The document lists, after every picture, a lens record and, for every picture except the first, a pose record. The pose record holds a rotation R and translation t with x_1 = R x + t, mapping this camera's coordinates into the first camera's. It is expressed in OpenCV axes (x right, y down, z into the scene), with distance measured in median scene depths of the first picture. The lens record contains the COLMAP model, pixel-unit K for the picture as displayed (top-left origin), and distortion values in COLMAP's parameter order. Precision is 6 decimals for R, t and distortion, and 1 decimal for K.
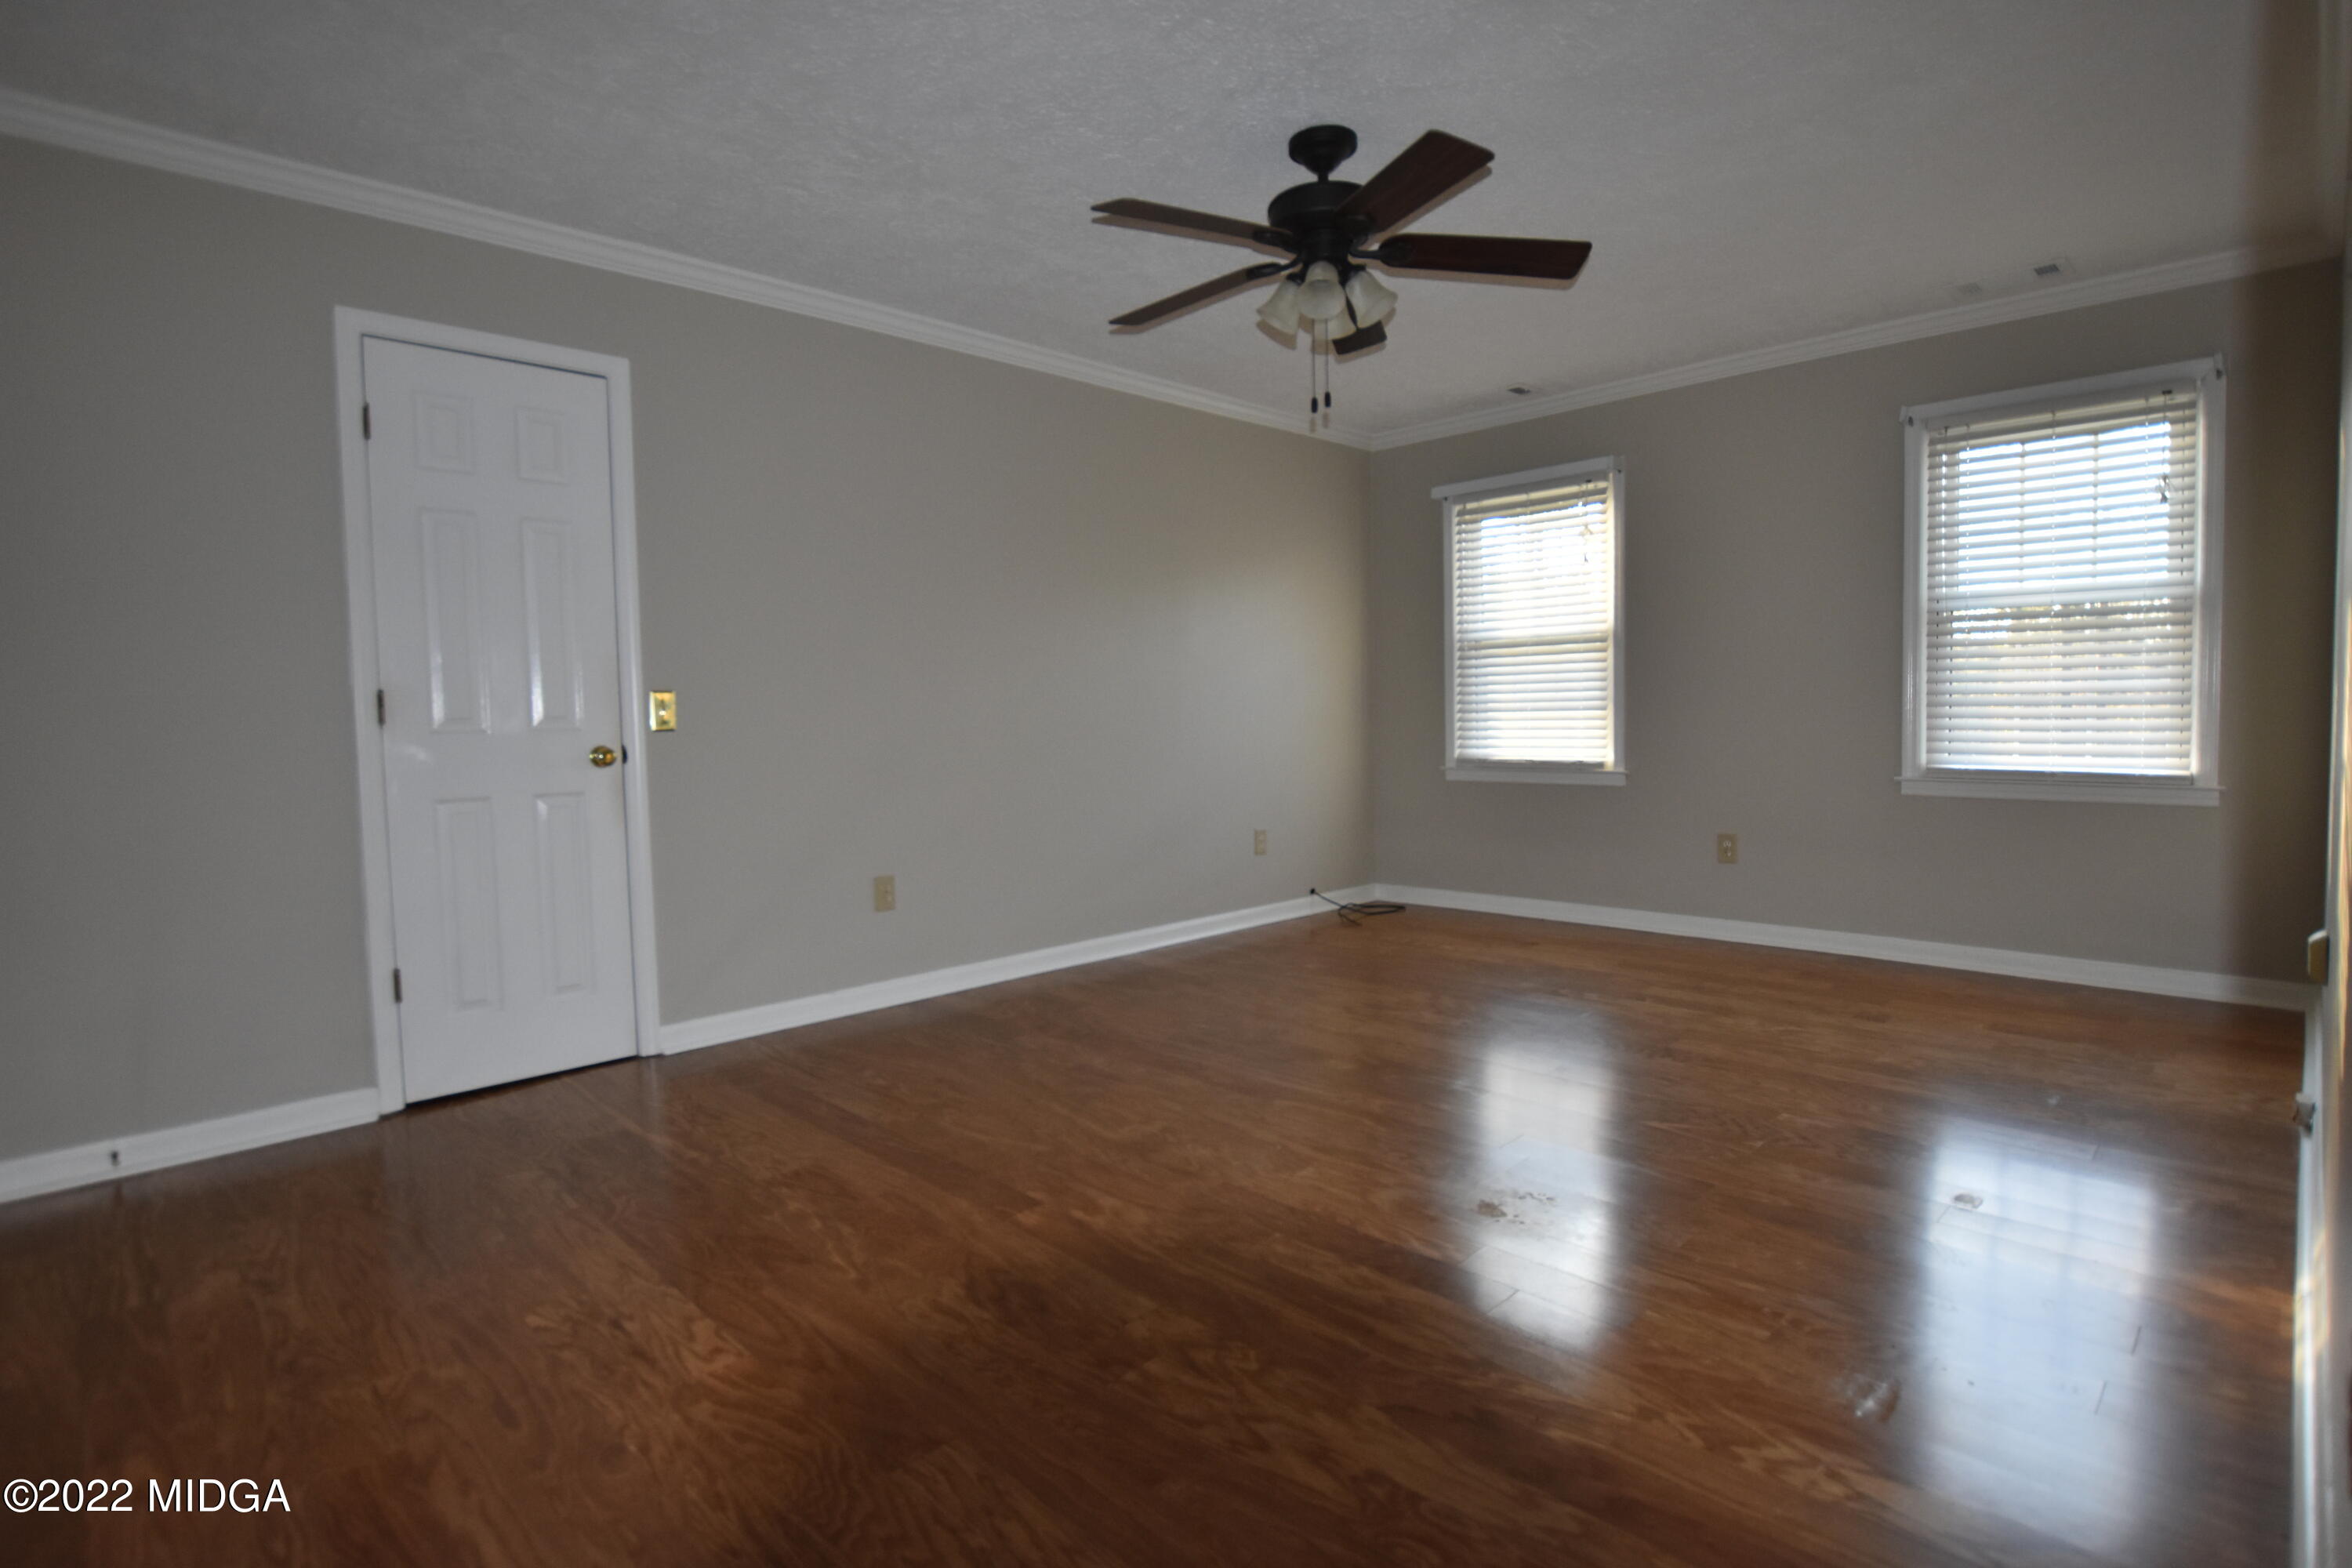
lens RADIAL K [[1148.6, 0, 1176.0], [0, 1148.6, 784.0], [0, 0, 1]] dist [-0.020229, -0.000185]
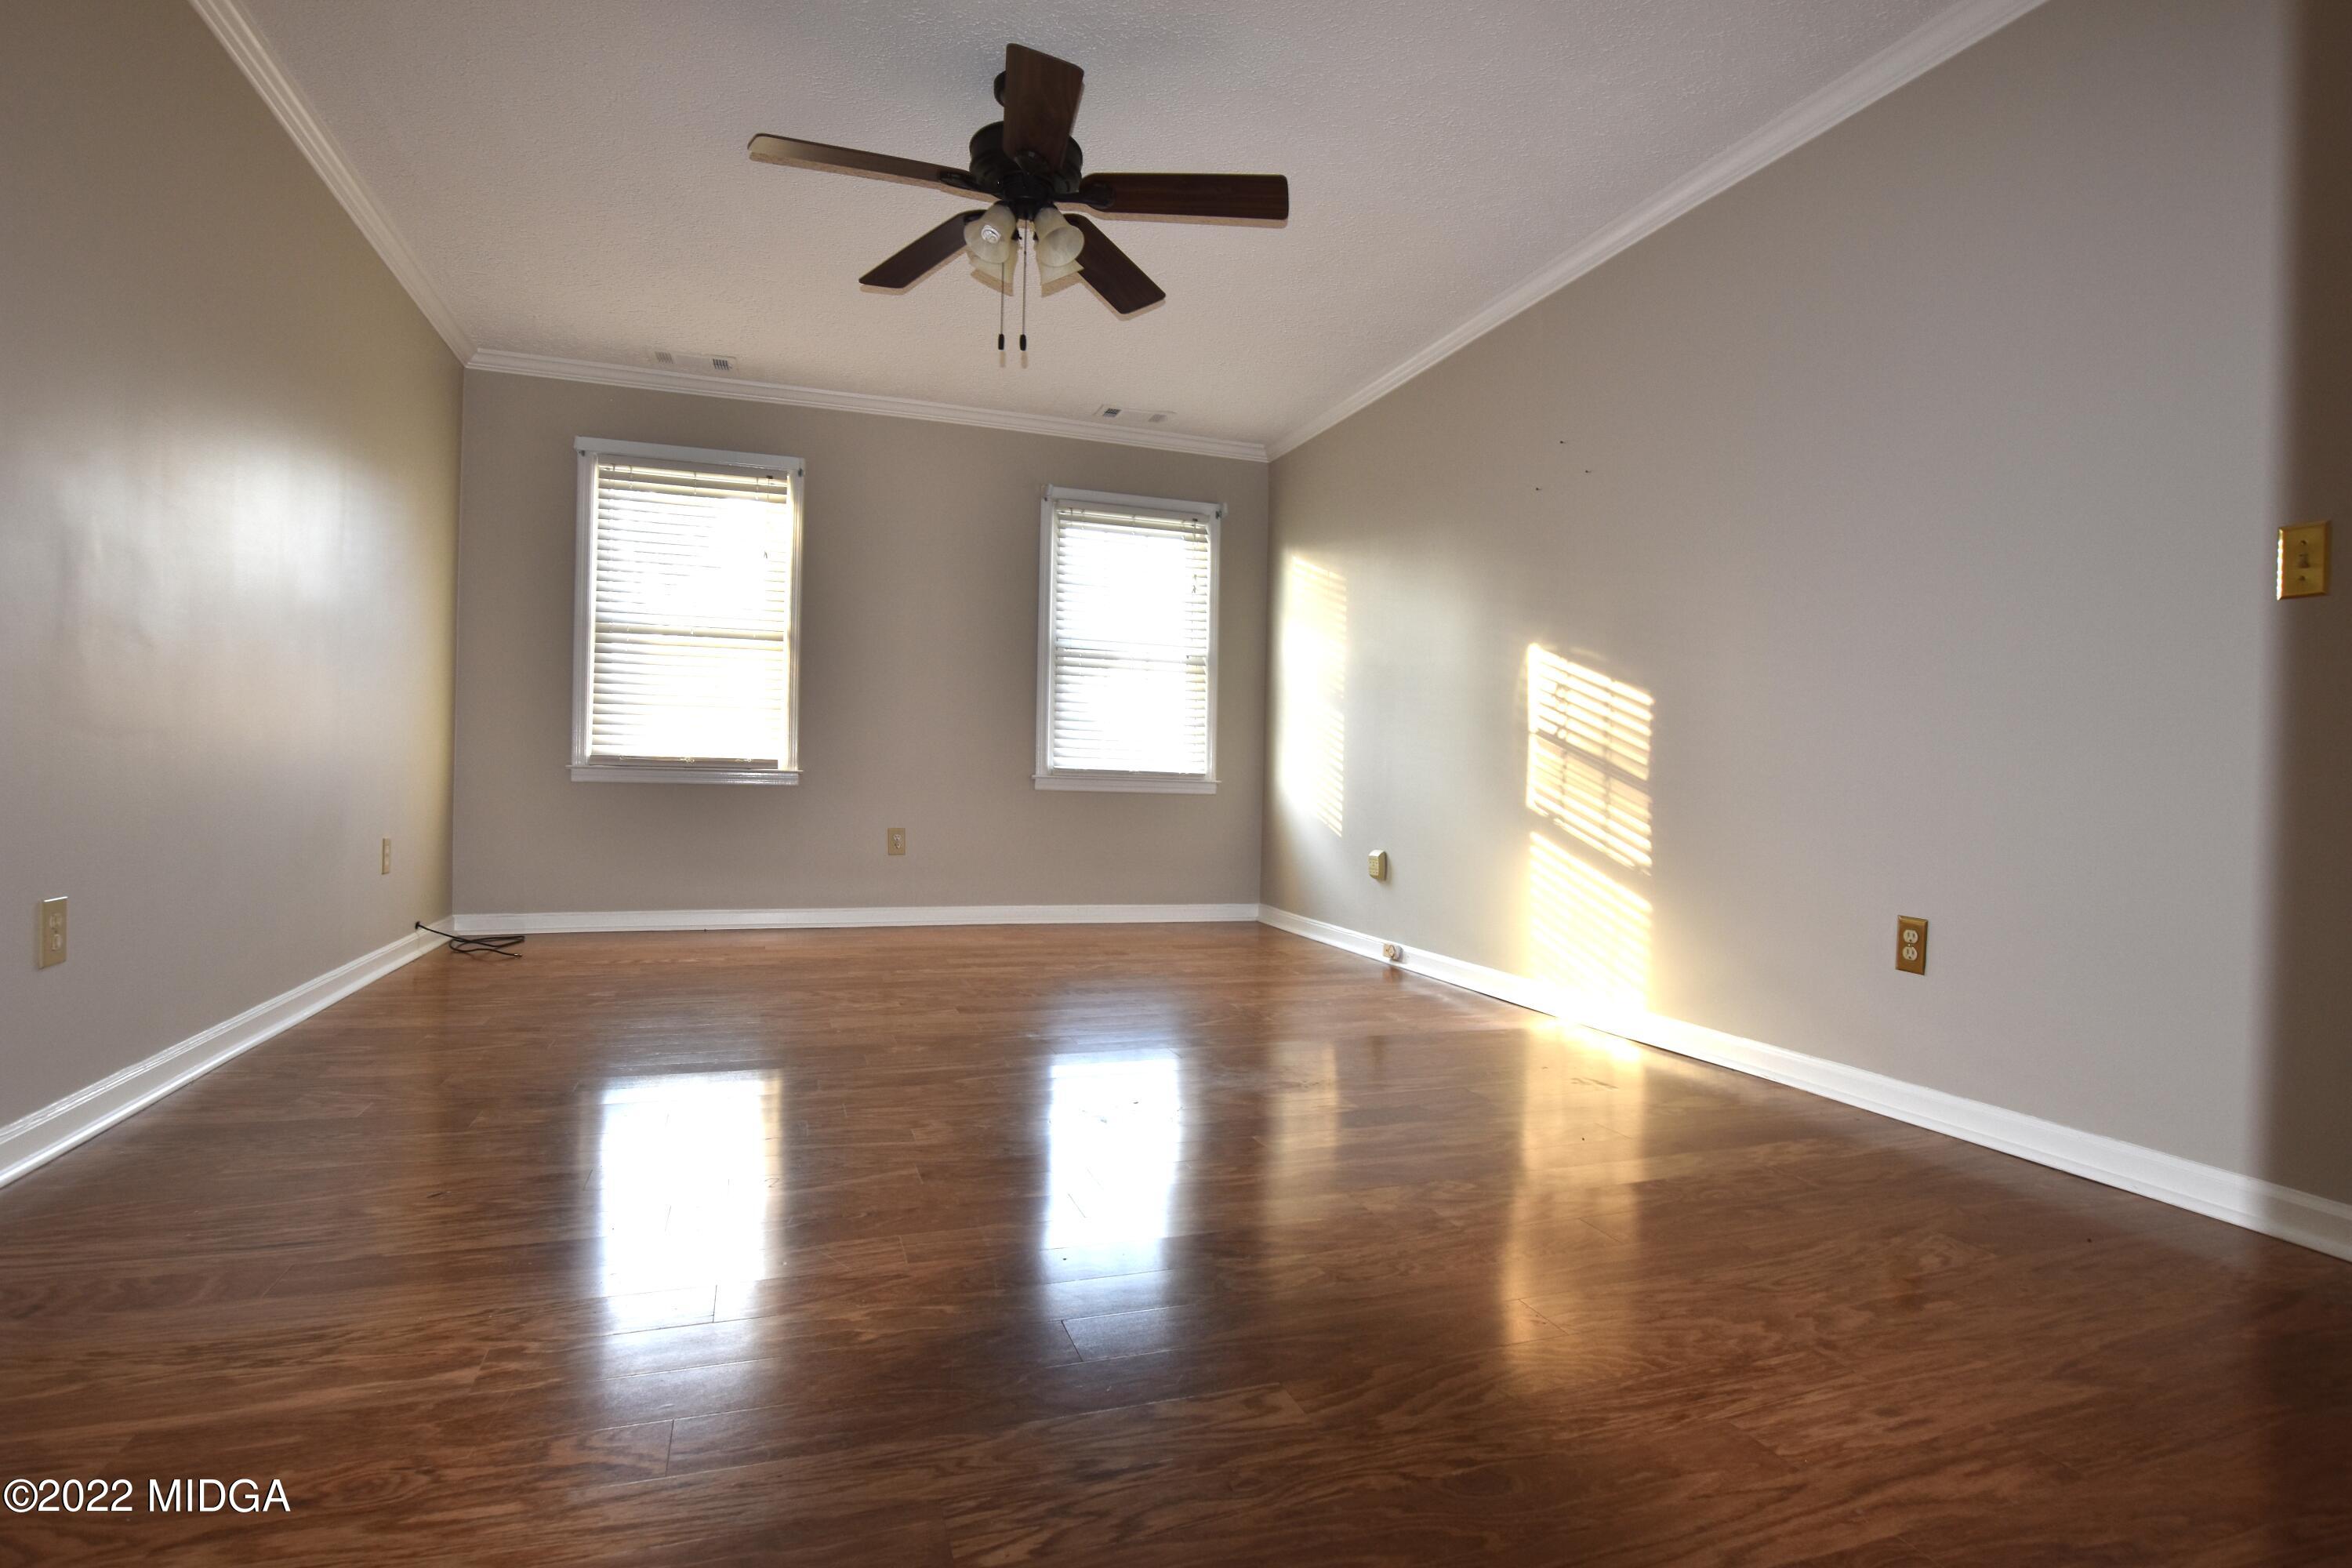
lens RADIAL K [[1176.9, 0, 1176.0], [0, 1176.9, 784.0], [0, 0, 1]] dist [-0.014280, 0.000063]
pose [[0.432455, 0.023628, 0.901346, -0.485545], [0.025104, 0.998954, -0.038231, 0.059235], [-0.901306, 0.039161, 0.431409, 0.312307]]
